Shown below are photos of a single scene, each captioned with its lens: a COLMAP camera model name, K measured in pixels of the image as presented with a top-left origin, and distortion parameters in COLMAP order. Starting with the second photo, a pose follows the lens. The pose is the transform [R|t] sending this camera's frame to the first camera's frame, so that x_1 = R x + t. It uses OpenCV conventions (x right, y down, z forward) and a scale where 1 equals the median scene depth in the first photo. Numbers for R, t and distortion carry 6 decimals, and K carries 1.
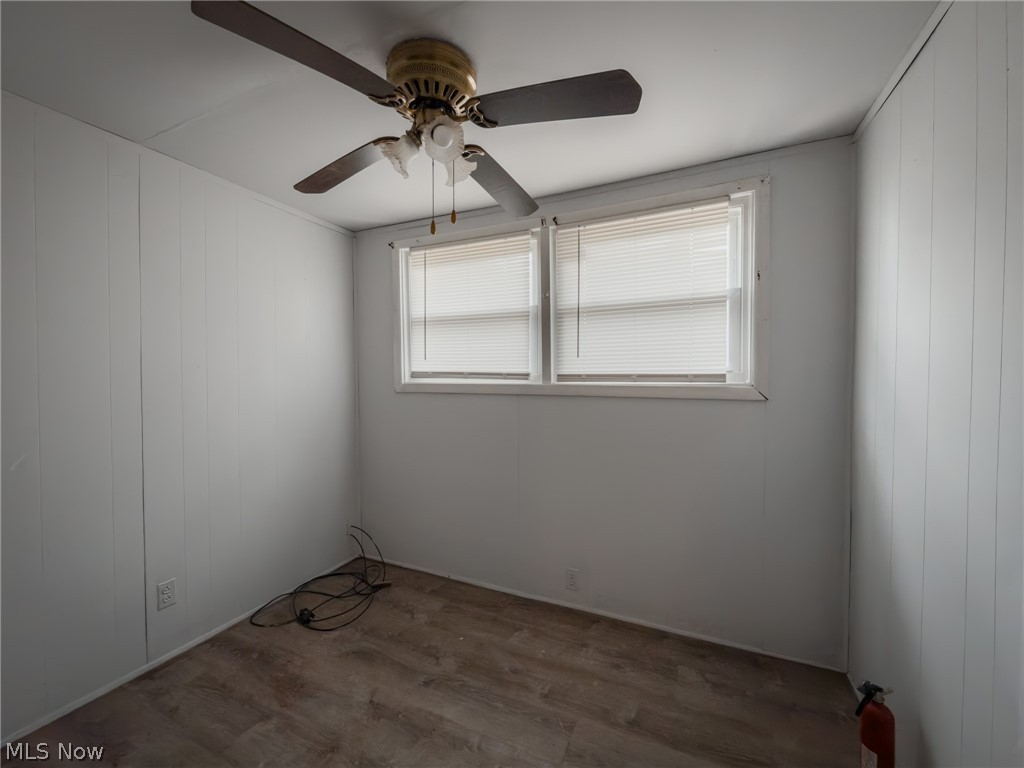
lens RADIAL K [[408.4, 0, 507.5], [0, 408.4, 384.0], [0, 0, 1]] dist [-0.000446, -0.000290]
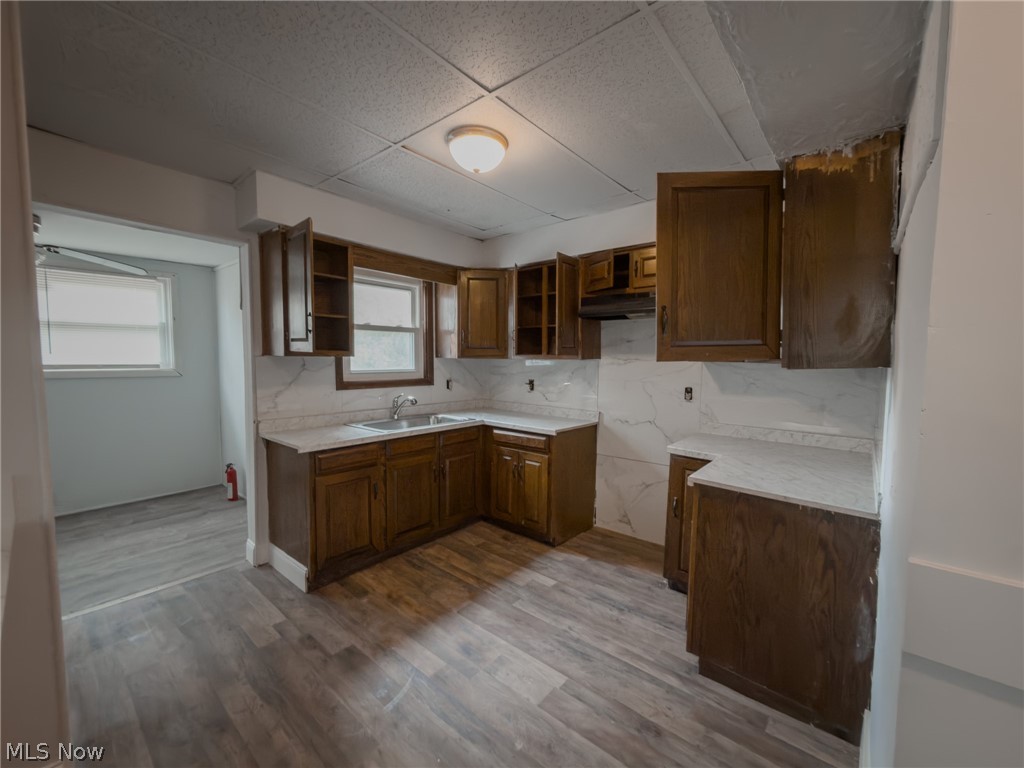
lens RADIAL K [[408.4, 0, 512.8], [0, 408.4, 384.1], [0, 0, 1]] dist [-0.000446, -0.000290]
pose [[0.221669, -0.060833, 0.973223, -1.101356], [0.006606, 0.998123, 0.060885, -0.038166], [-0.975100, -0.007067, 0.221654, -1.218772]]
